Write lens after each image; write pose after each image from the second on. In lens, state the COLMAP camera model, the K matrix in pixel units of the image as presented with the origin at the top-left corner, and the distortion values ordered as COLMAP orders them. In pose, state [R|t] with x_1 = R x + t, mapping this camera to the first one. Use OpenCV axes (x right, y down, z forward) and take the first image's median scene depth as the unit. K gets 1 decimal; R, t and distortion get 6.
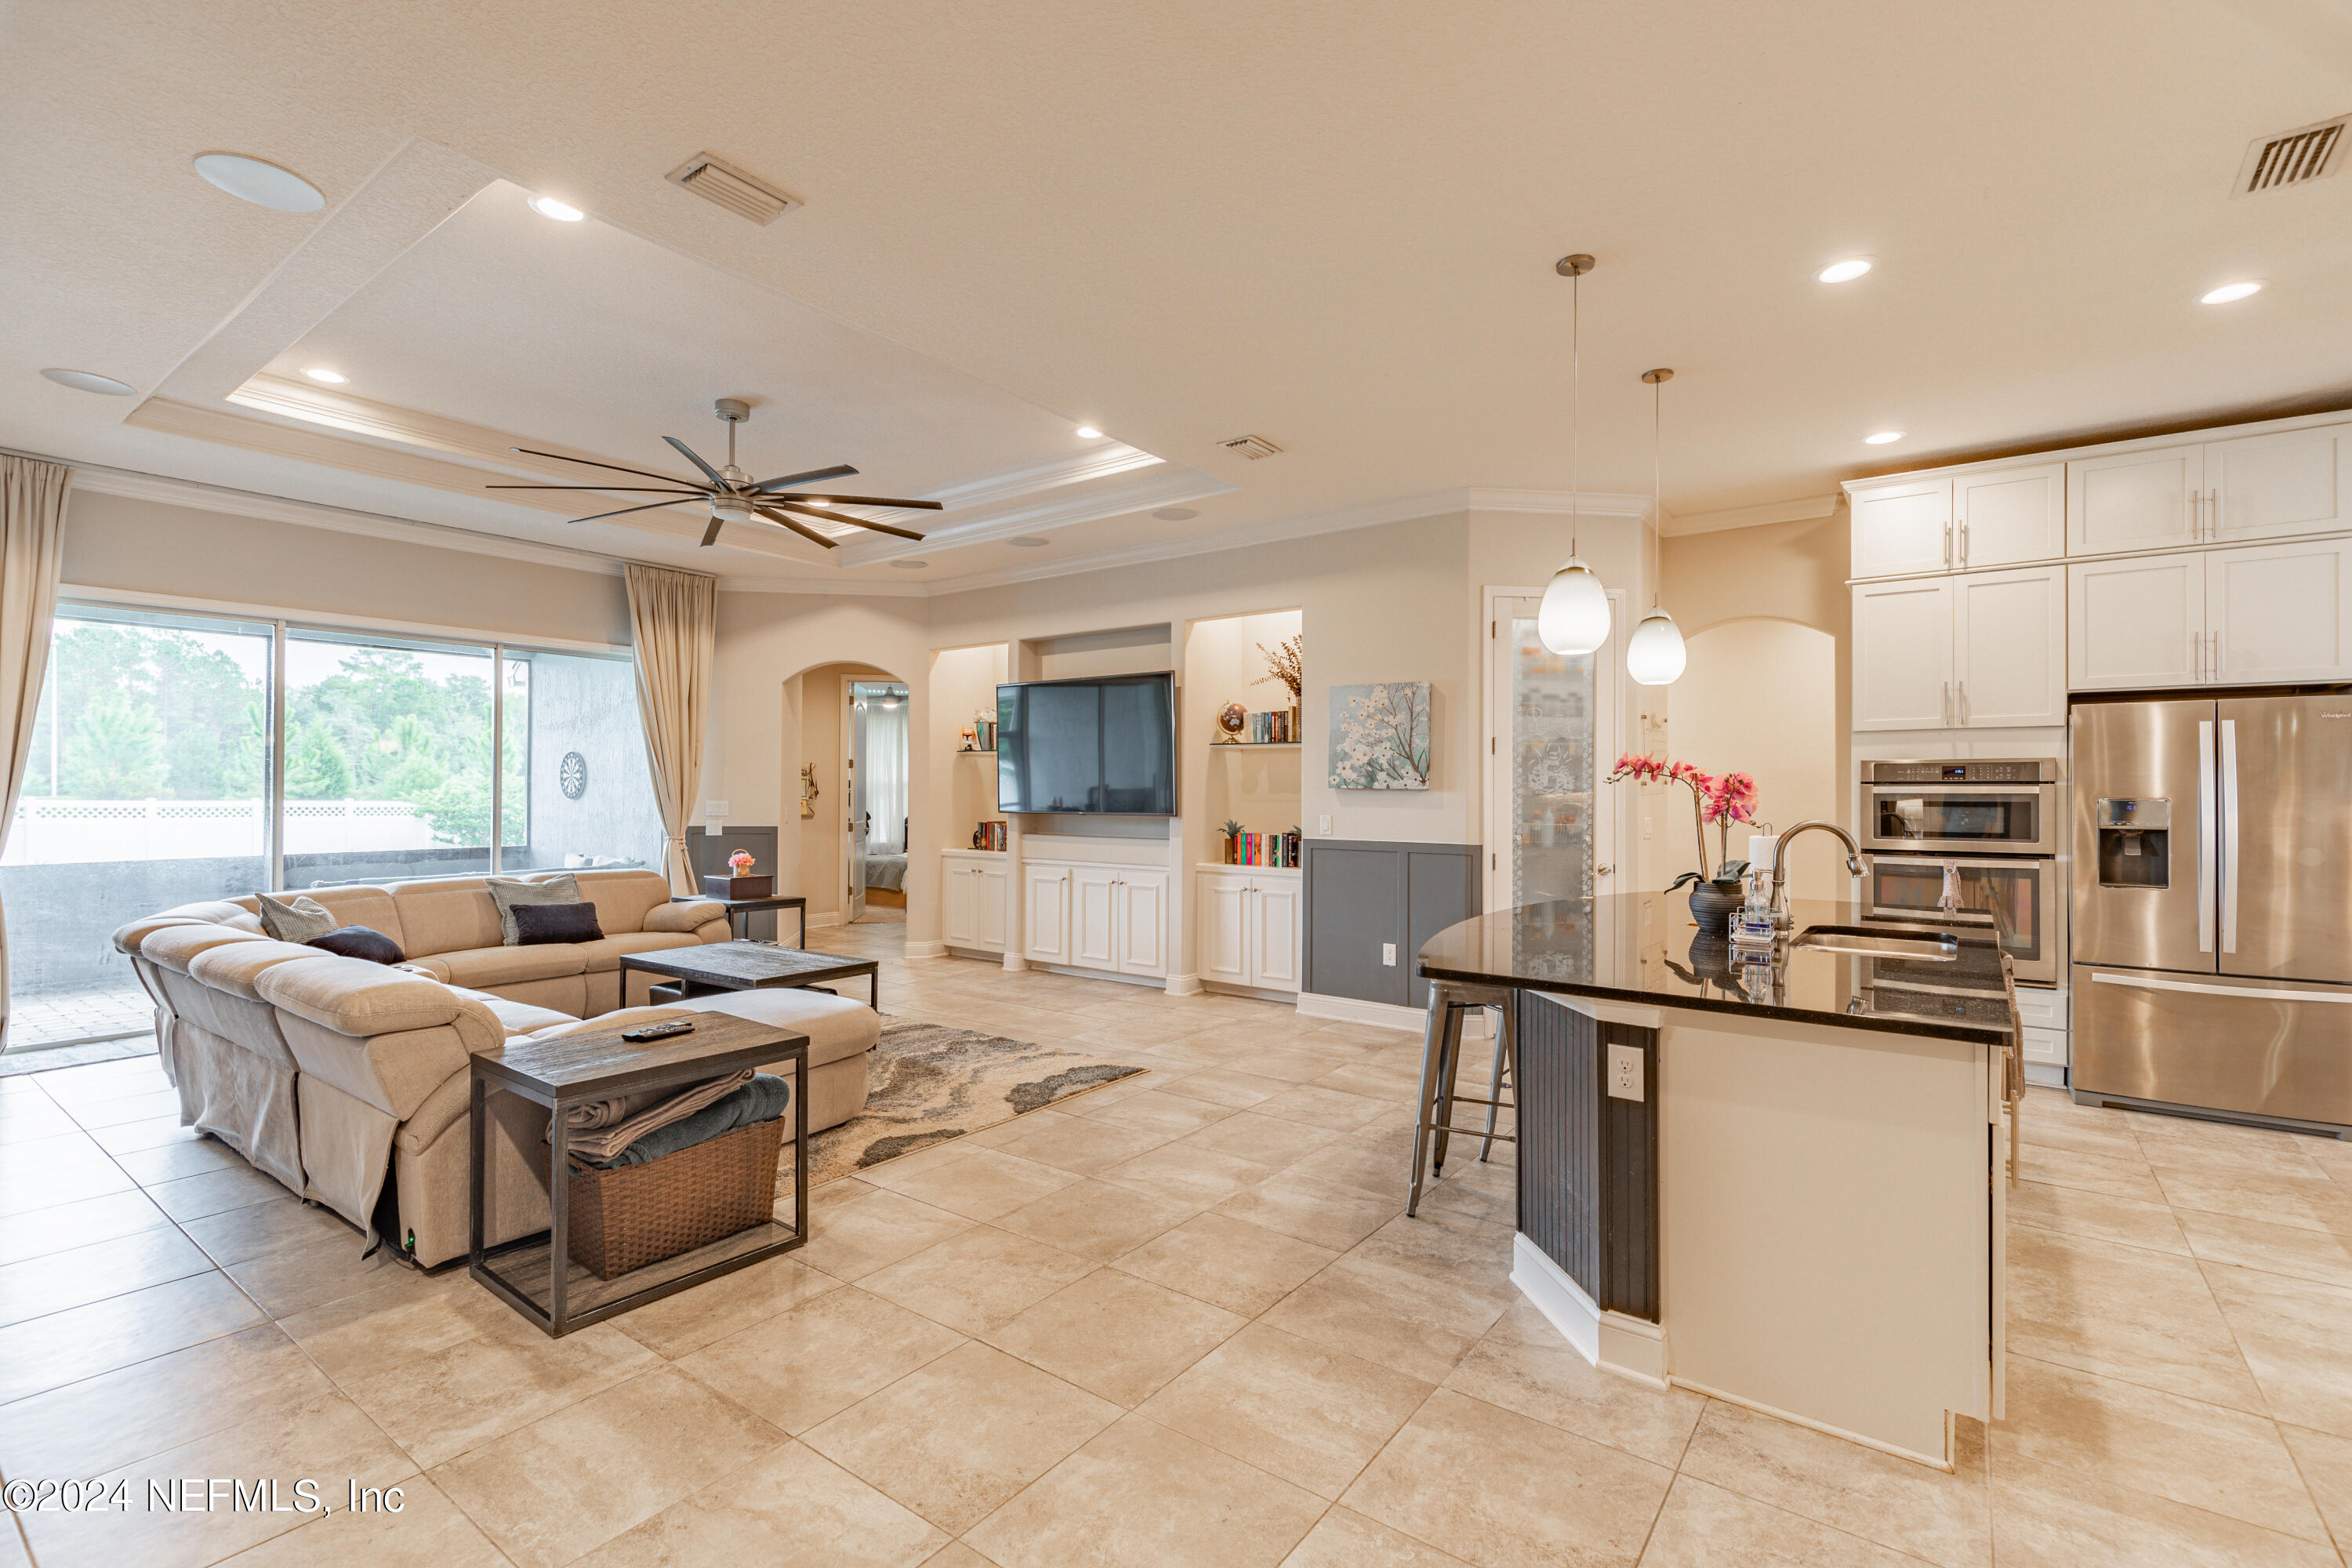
lens RADIAL K [[1056.3, 0, 1176.0], [0, 1056.3, 784.0], [0, 0, 1]] dist [0.007339, -0.001445]
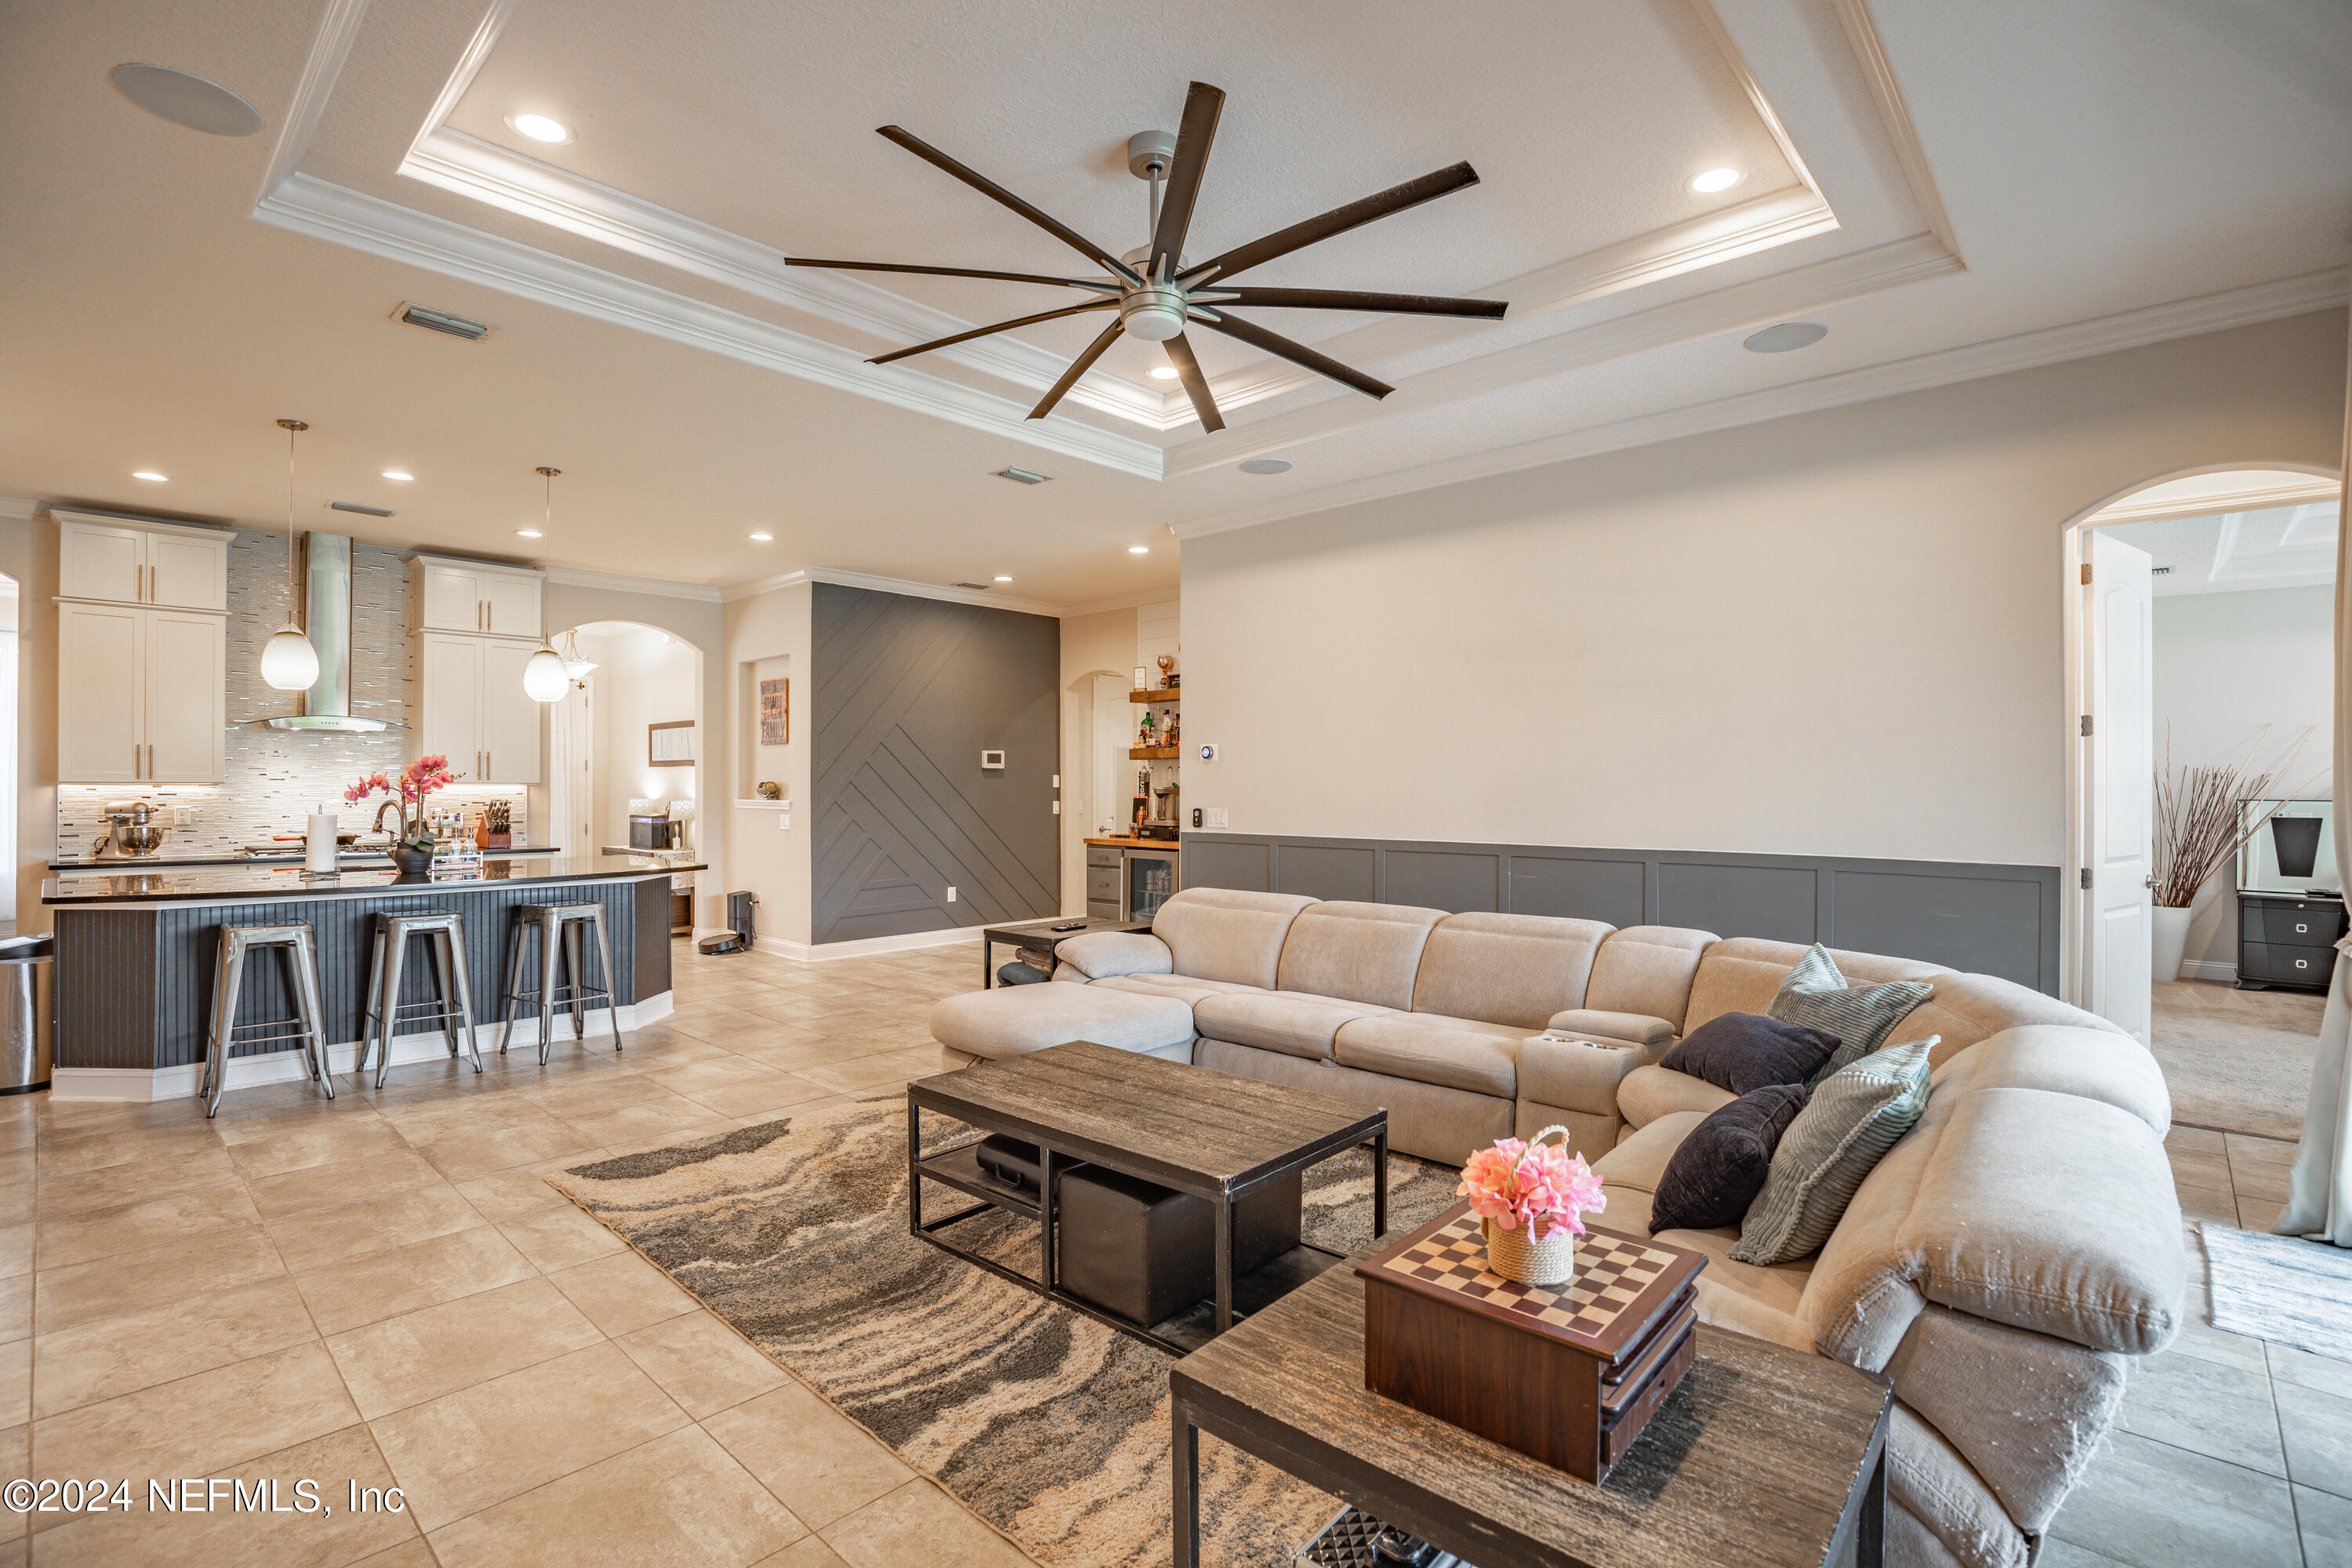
lens RADIAL K [[1080.6, 0, 1176.0], [0, 1080.6, 784.0], [0, 0, 1]] dist [-0.032828, -0.000199]
pose [[-0.994046, -0.006443, 0.108768, -0.503739], [-0.007306, 0.999945, -0.007539, 0.008694], [-0.108713, -0.008289, -0.994039, 1.612356]]
